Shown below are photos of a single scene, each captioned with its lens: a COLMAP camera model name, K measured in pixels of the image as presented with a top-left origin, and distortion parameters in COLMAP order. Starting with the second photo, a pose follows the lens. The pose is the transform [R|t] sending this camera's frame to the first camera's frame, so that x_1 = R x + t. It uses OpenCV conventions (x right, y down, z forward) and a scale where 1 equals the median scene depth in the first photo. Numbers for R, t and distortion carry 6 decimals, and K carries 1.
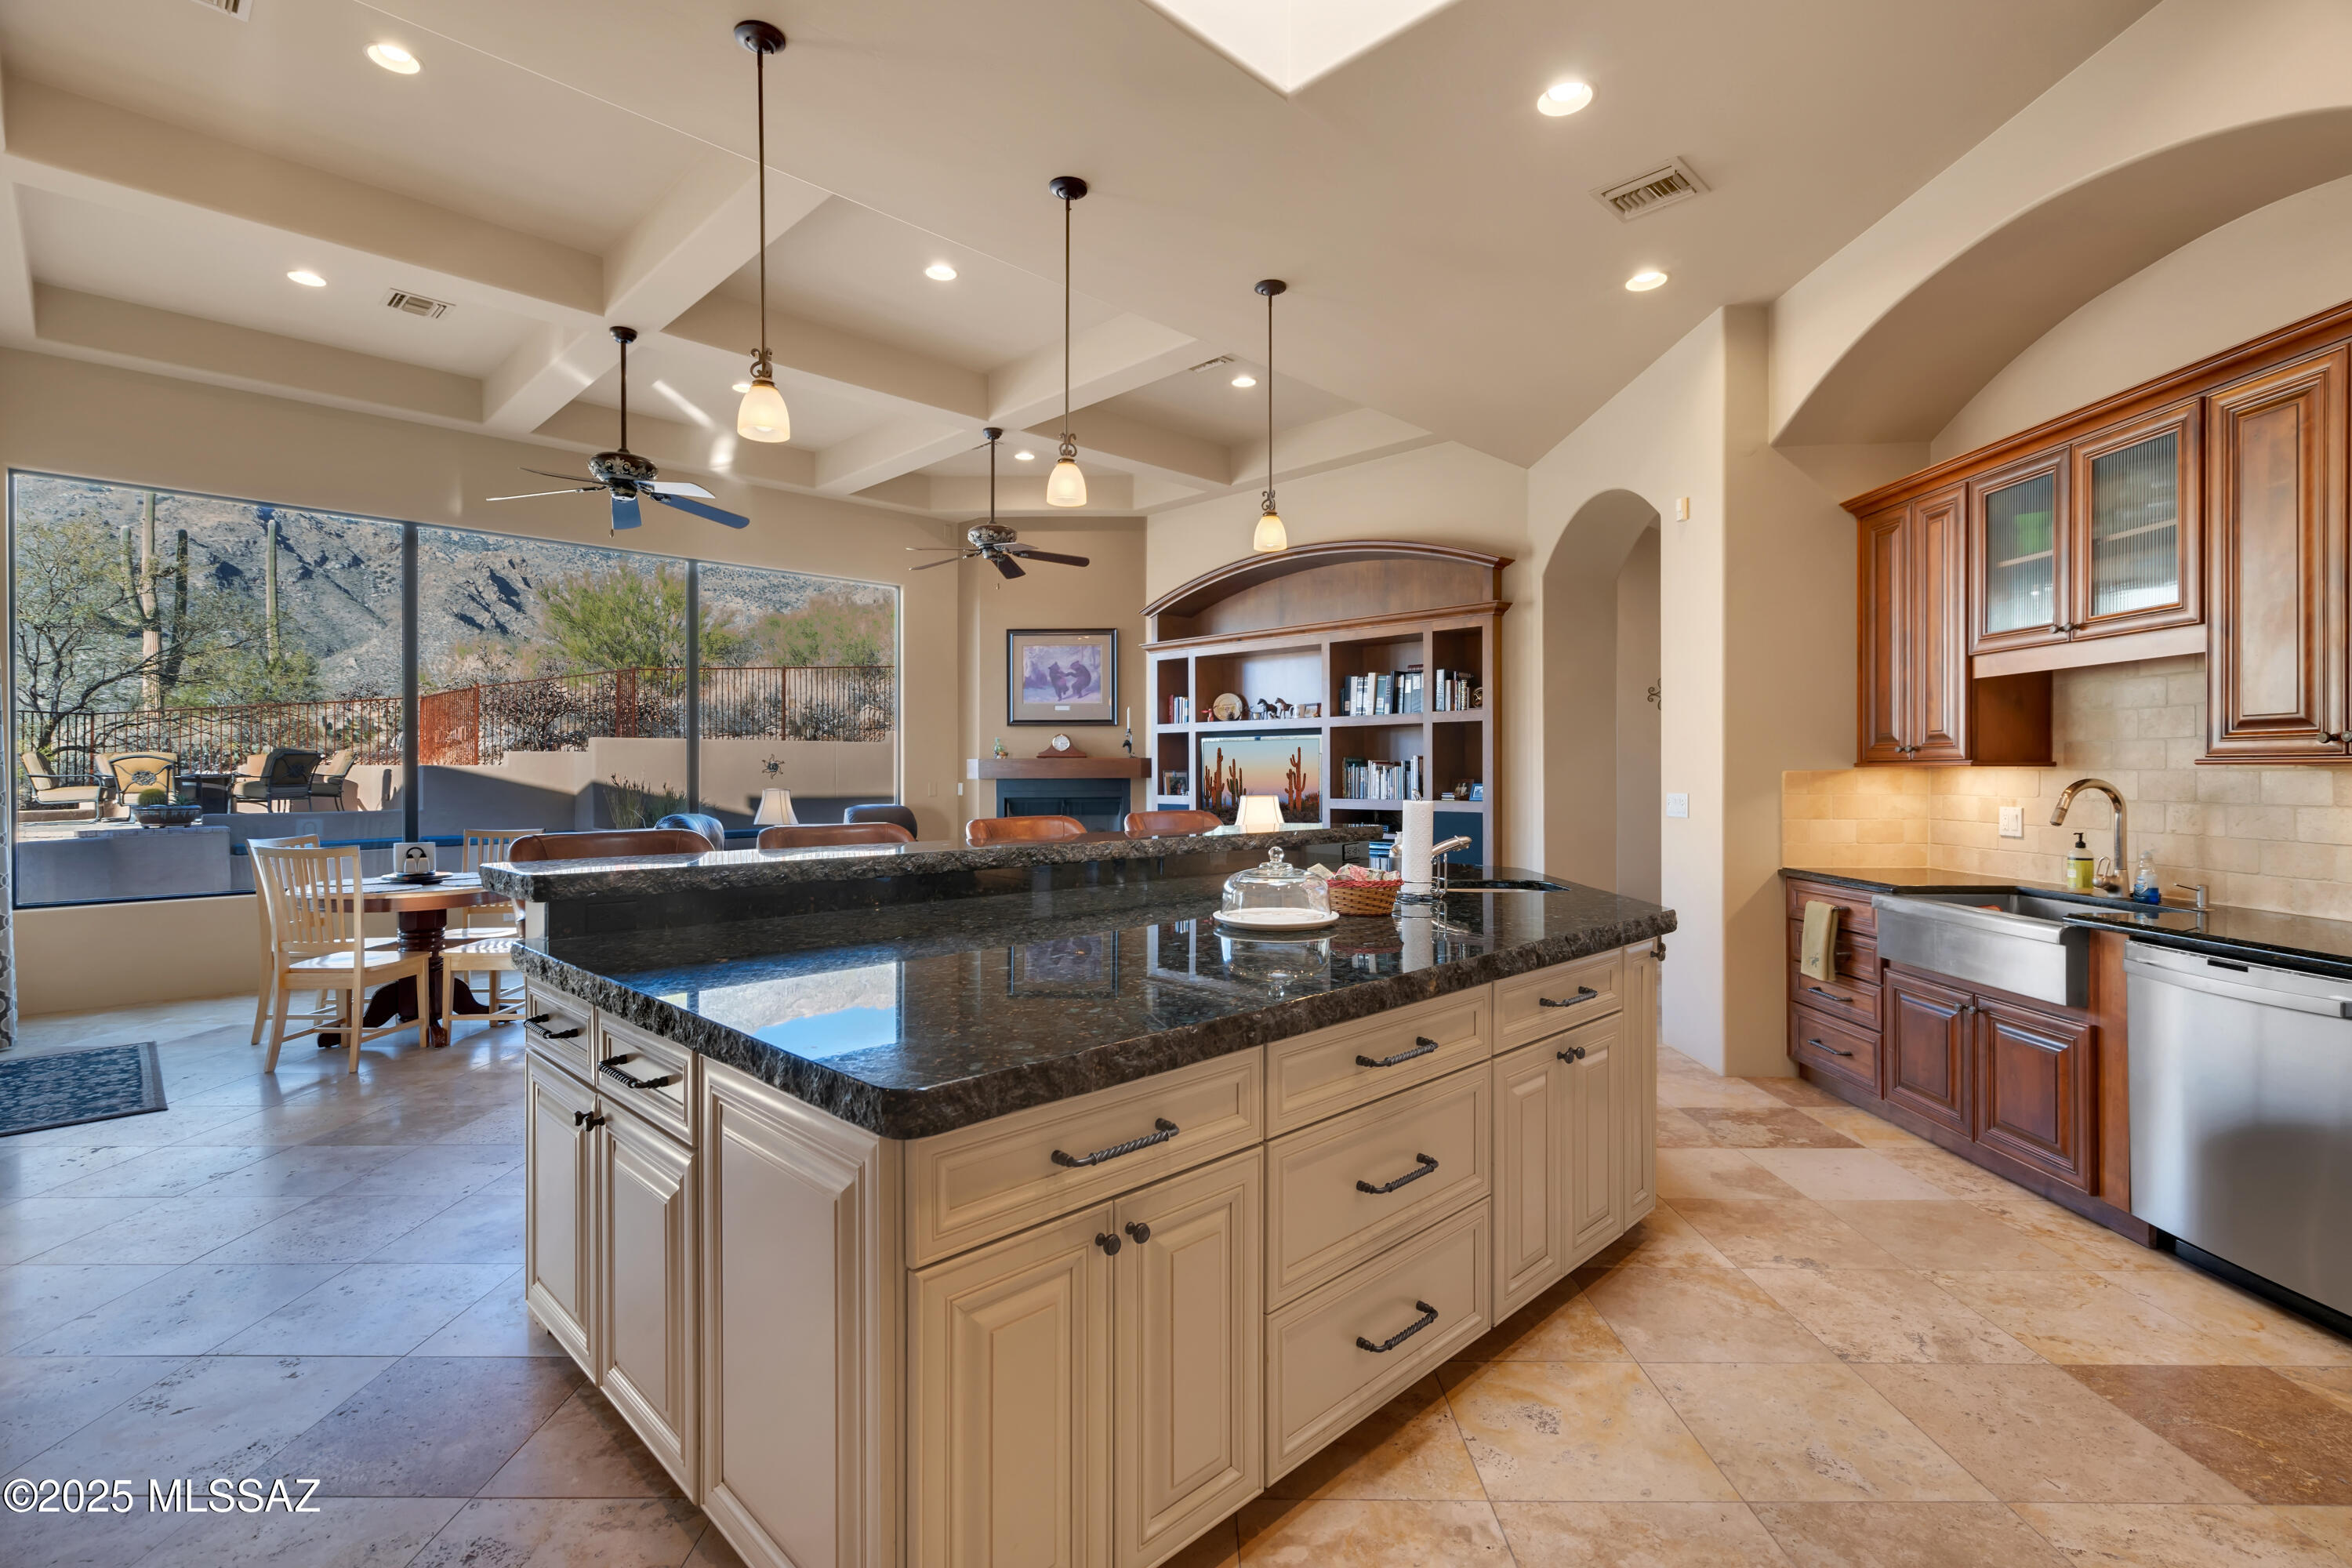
lens RADIAL K [[1075.7, 0, 1180.5], [0, 1075.7, 772.7], [0, 0, 1]] dist [-0.002709, -0.000066]
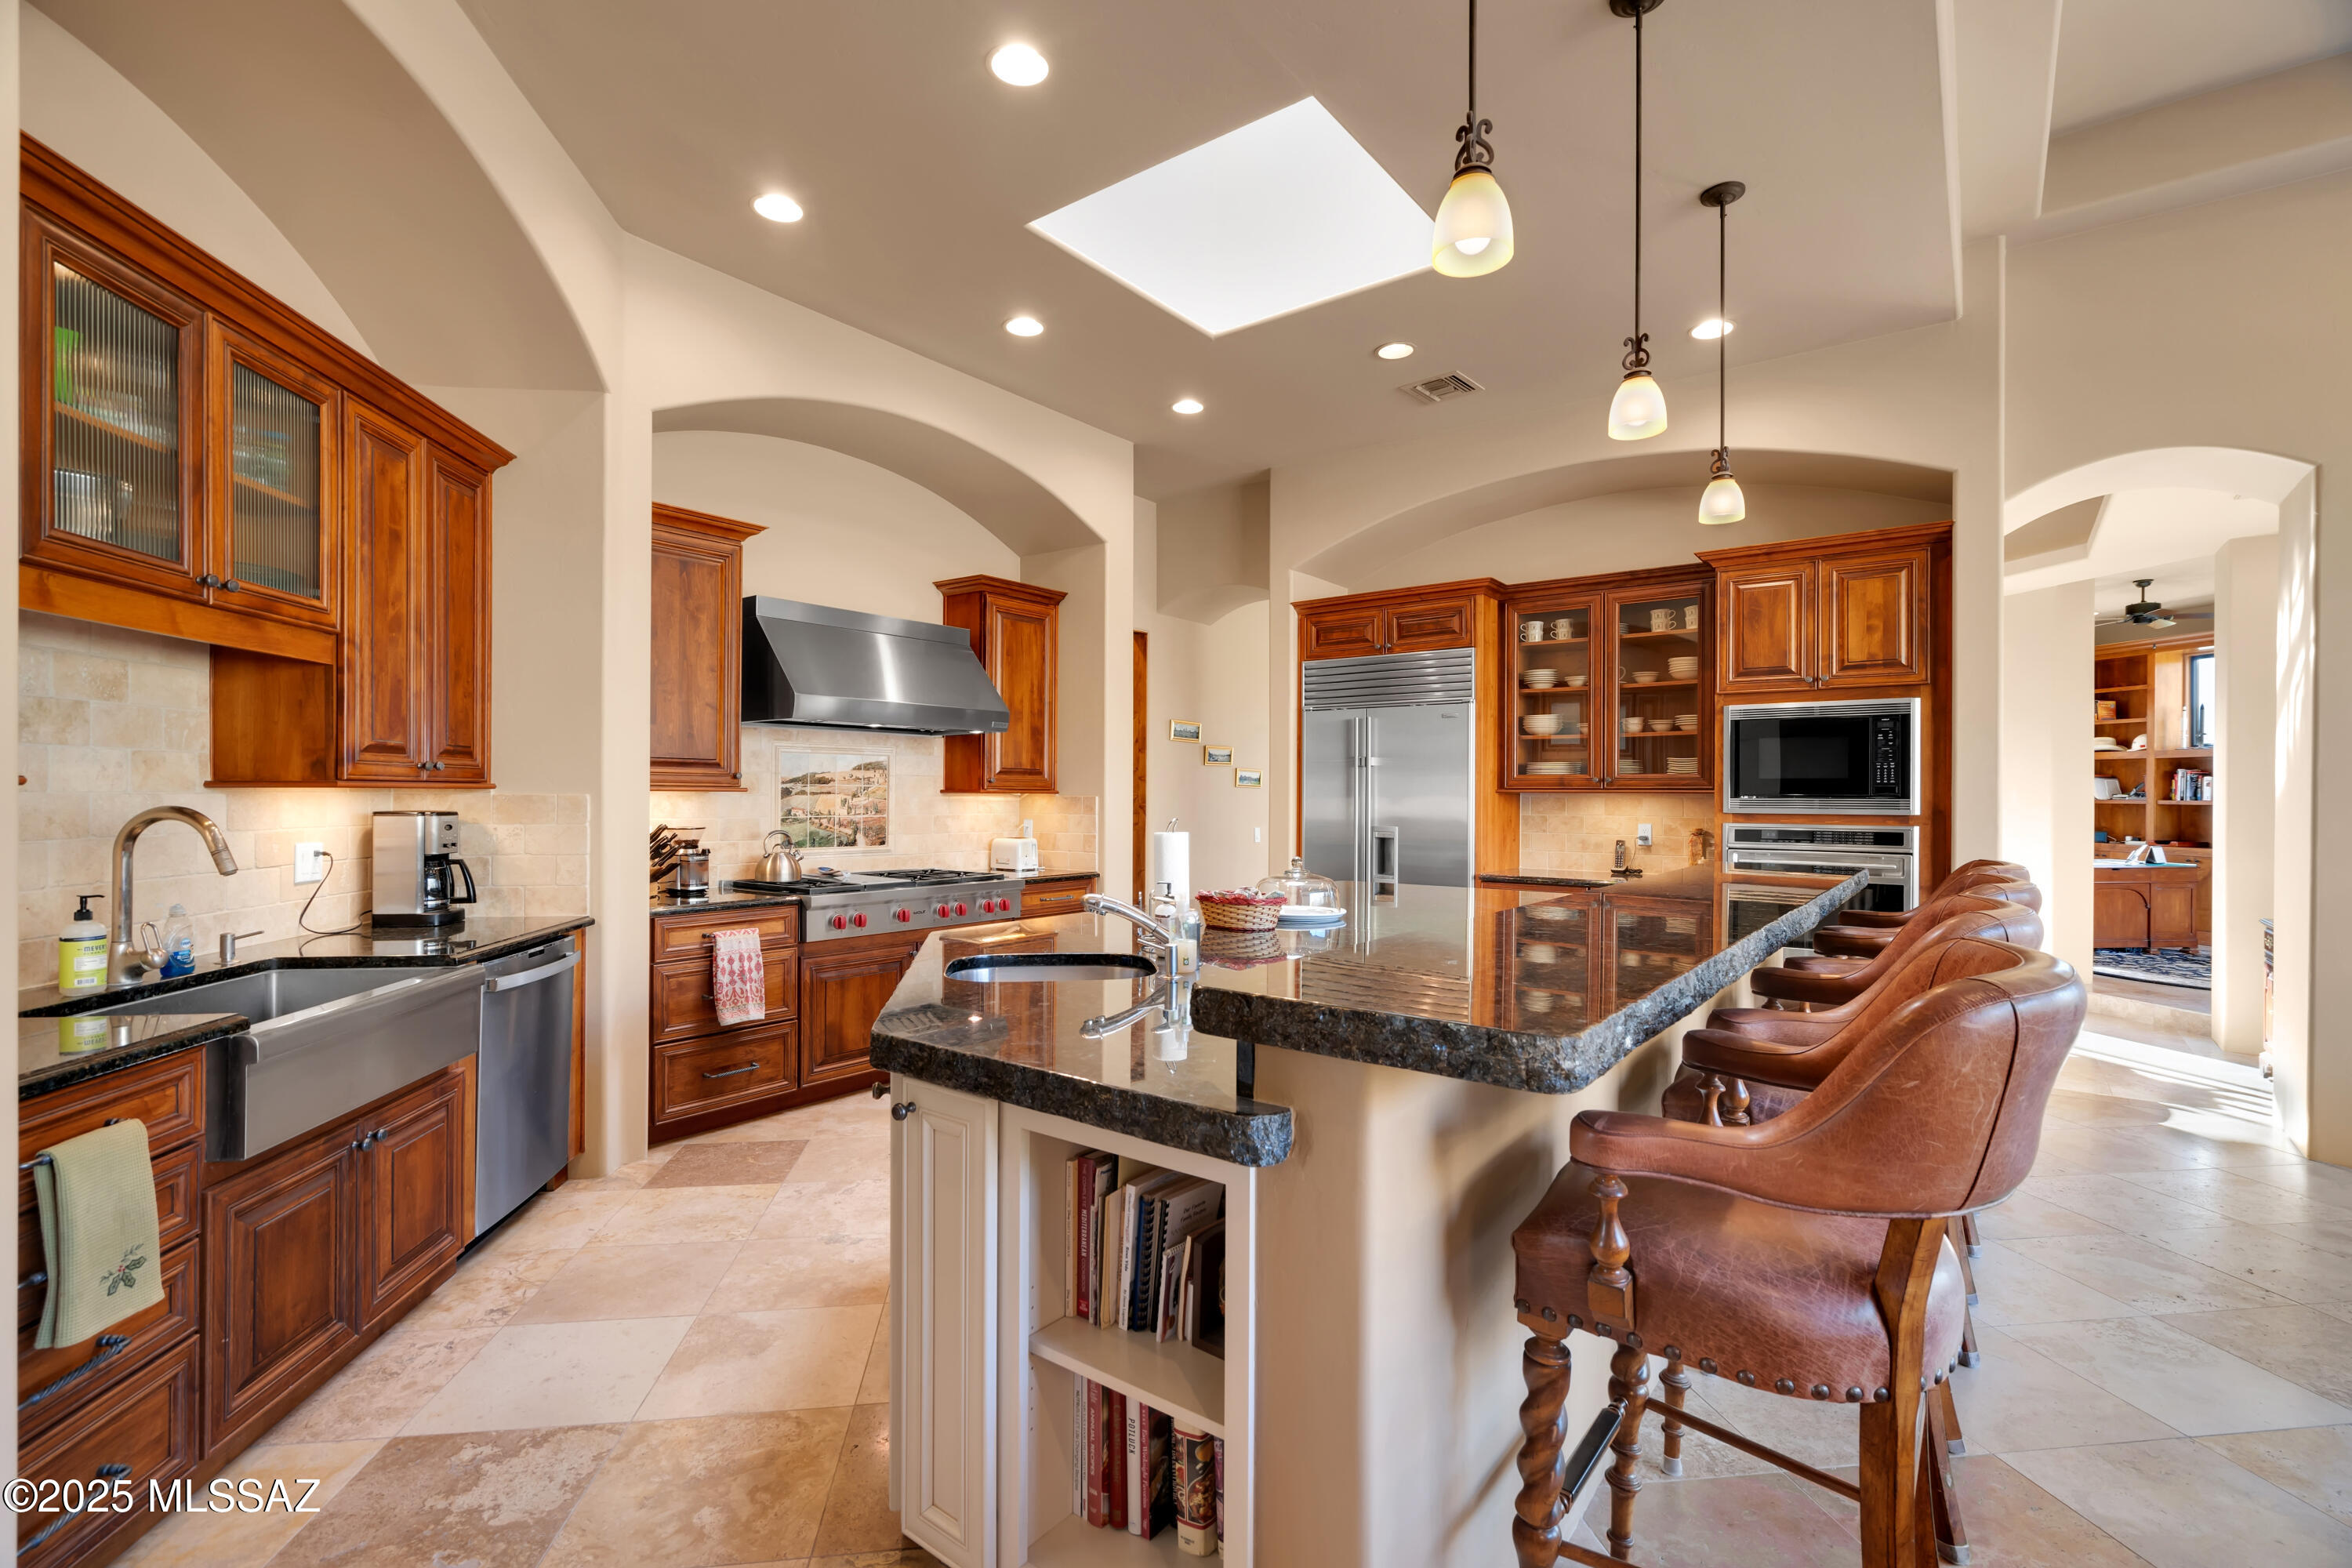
lens RADIAL K [[1075.7, 0, 1173.5], [0, 1075.7, 788.7], [0, 0, 1]] dist [-0.002709, -0.000066]
pose [[-0.991731, -0.006746, -0.128157, 0.224194], [-0.006512, 0.999976, -0.002246, -0.005445], [0.128169, -0.001393, -0.991751, 1.258556]]
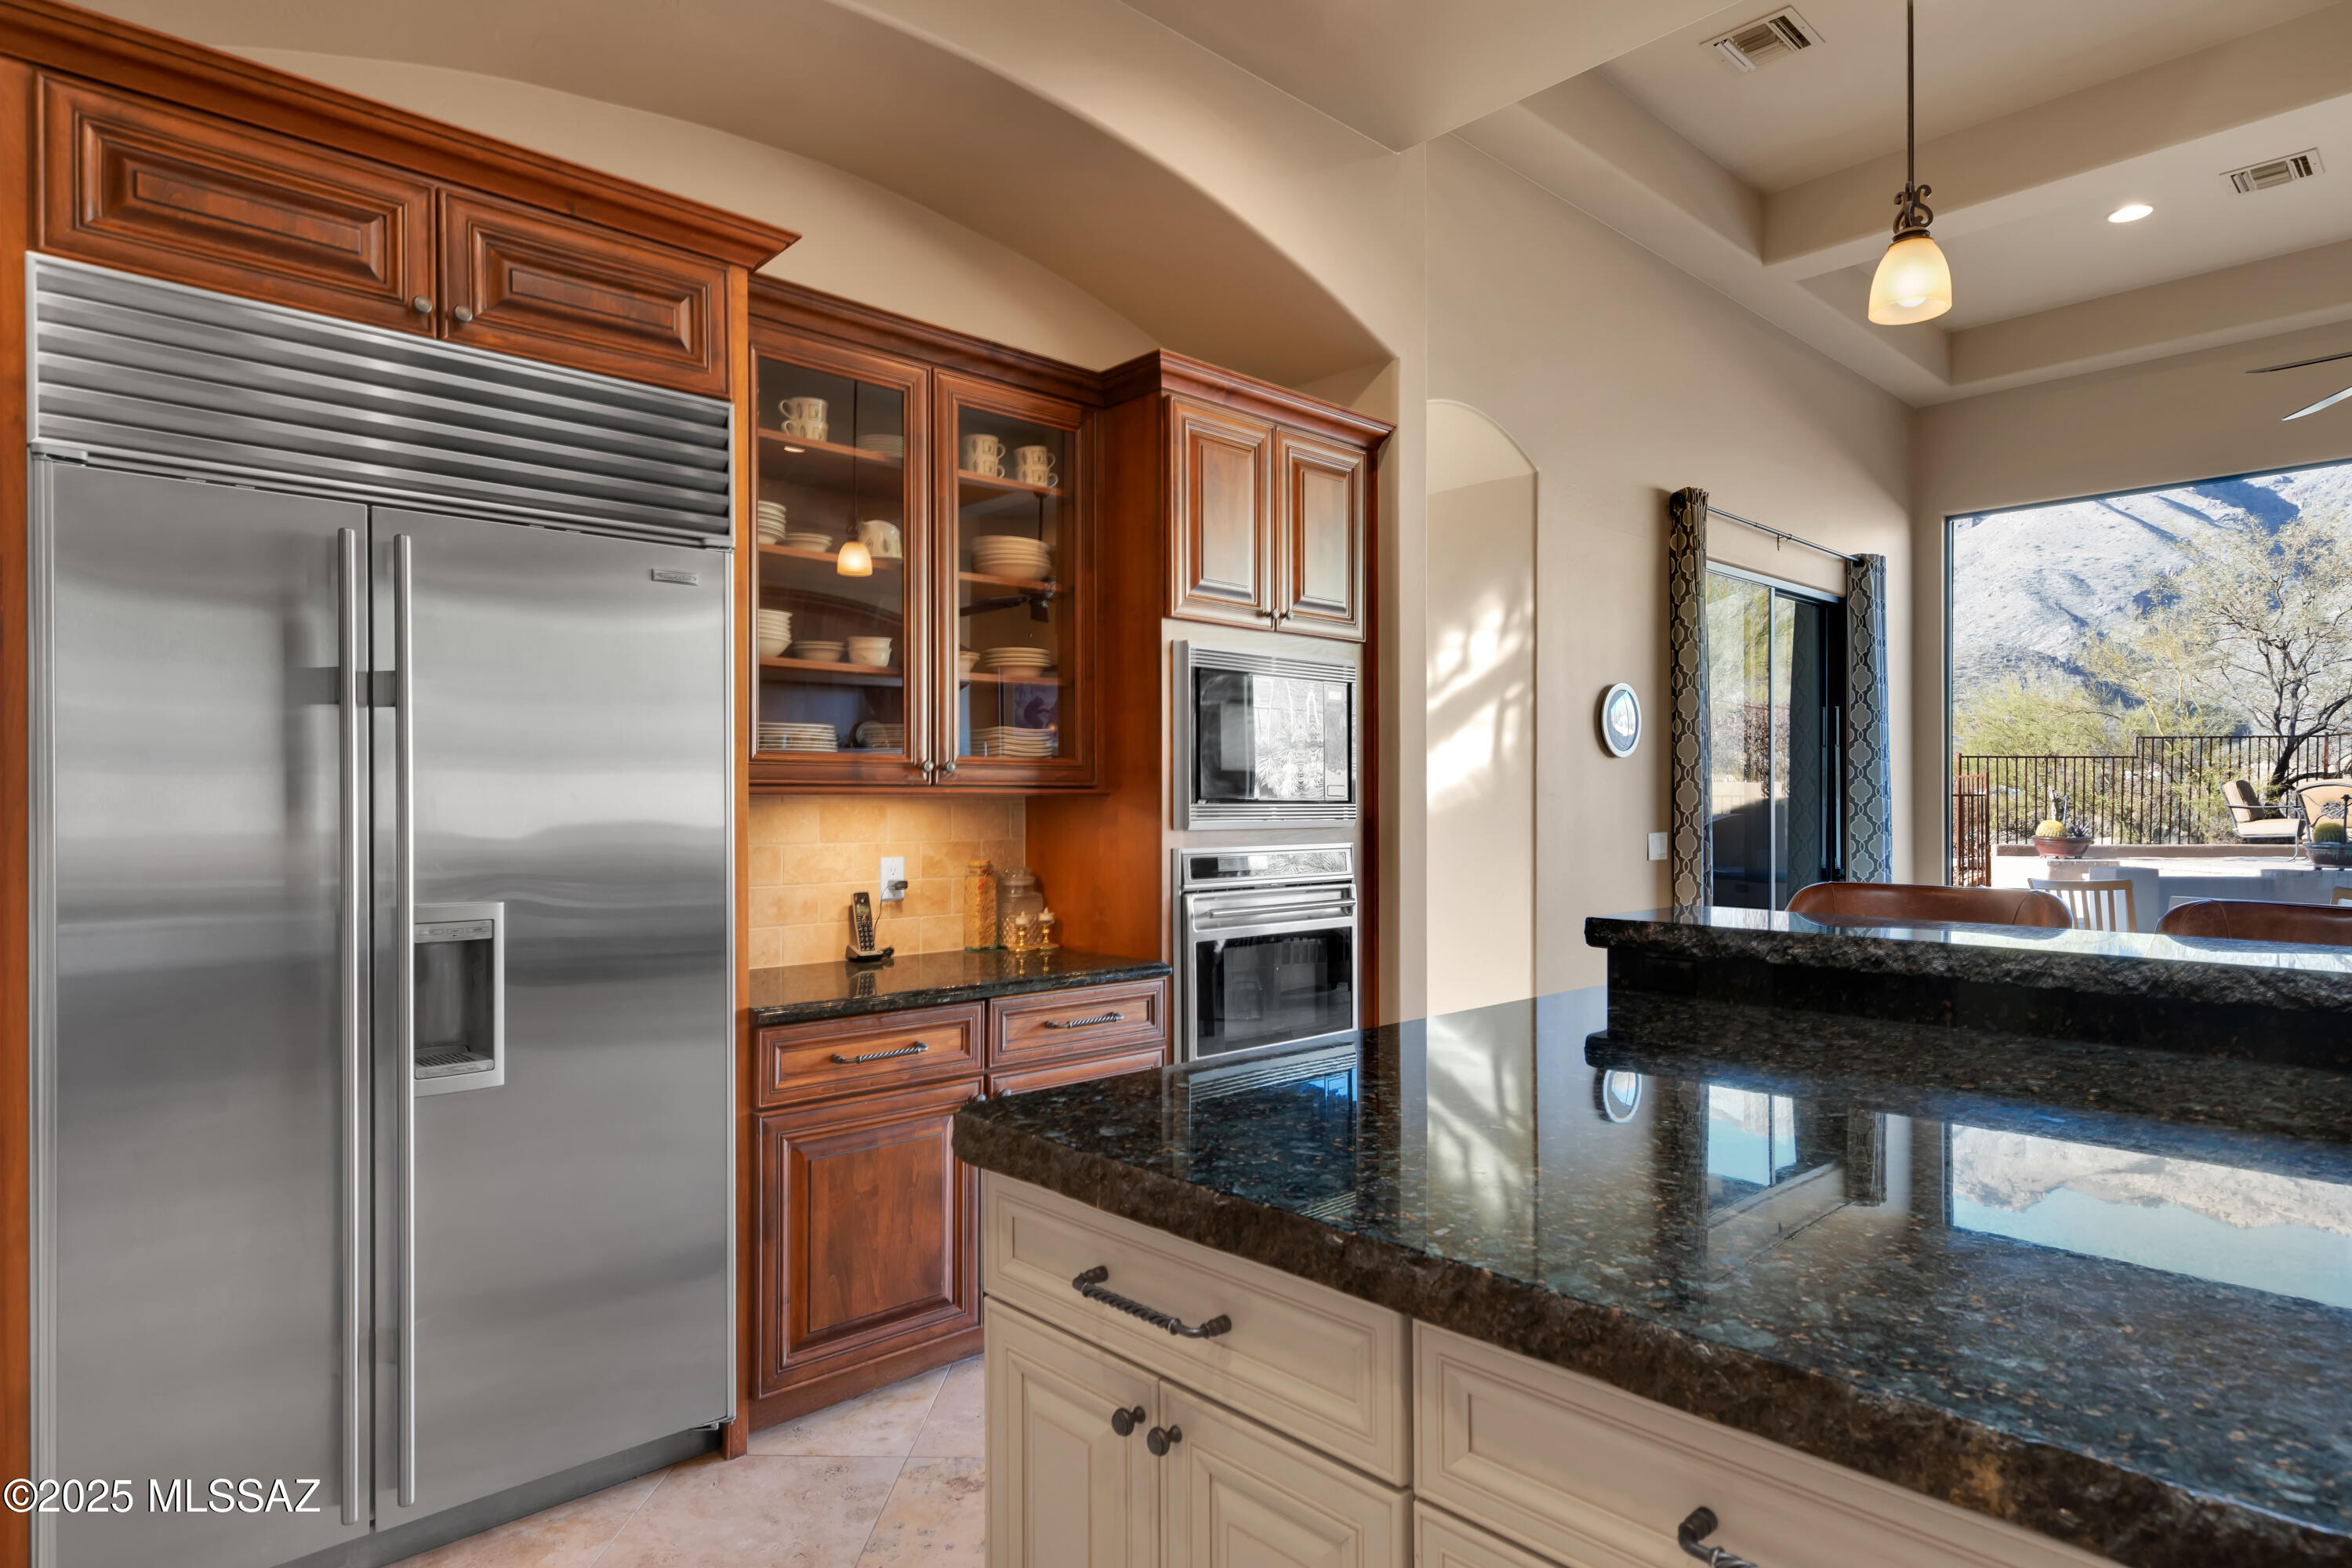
lens RADIAL K [[1323.6, 0, 1173.9], [0, 1323.6, 798.2], [0, 0, 1]] dist [0.001896, -0.000300]
pose [[-0.035186, -0.004468, -0.999371, 0.279041], [0.001363, 0.999989, -0.004519, -0.001517], [0.999380, -0.001521, -0.035180, 0.336228]]
